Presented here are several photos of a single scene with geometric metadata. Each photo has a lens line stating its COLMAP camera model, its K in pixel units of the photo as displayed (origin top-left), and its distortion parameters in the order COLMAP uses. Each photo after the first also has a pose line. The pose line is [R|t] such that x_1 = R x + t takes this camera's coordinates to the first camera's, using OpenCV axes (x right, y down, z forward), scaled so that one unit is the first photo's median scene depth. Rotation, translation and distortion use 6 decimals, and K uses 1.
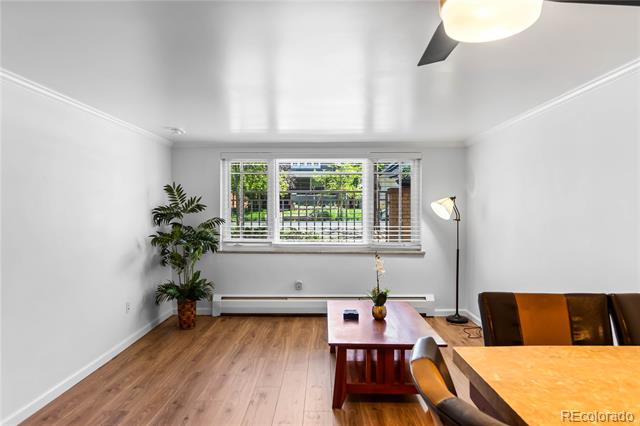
lens RADIAL K [[403.4, 0, 320.0], [0, 403.4, 213.0], [0, 0, 1]] dist [0.001006, 0.000450]
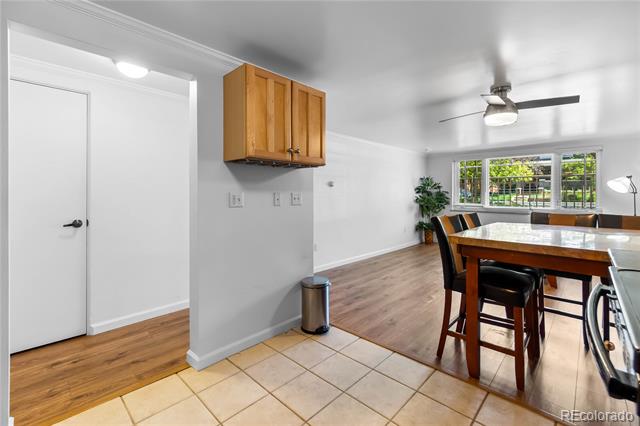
lens RADIAL K [[287.0, 0, 321.4], [0, 287.0, 197.7], [0, 0, 1]] dist [0.001560, 0.000217]
pose [[0.737114, 0.009532, -0.675701, 0.220397], [-0.007734, 0.999954, 0.005670, 0.036841], [0.675724, 0.001046, 0.737154, -0.427599]]
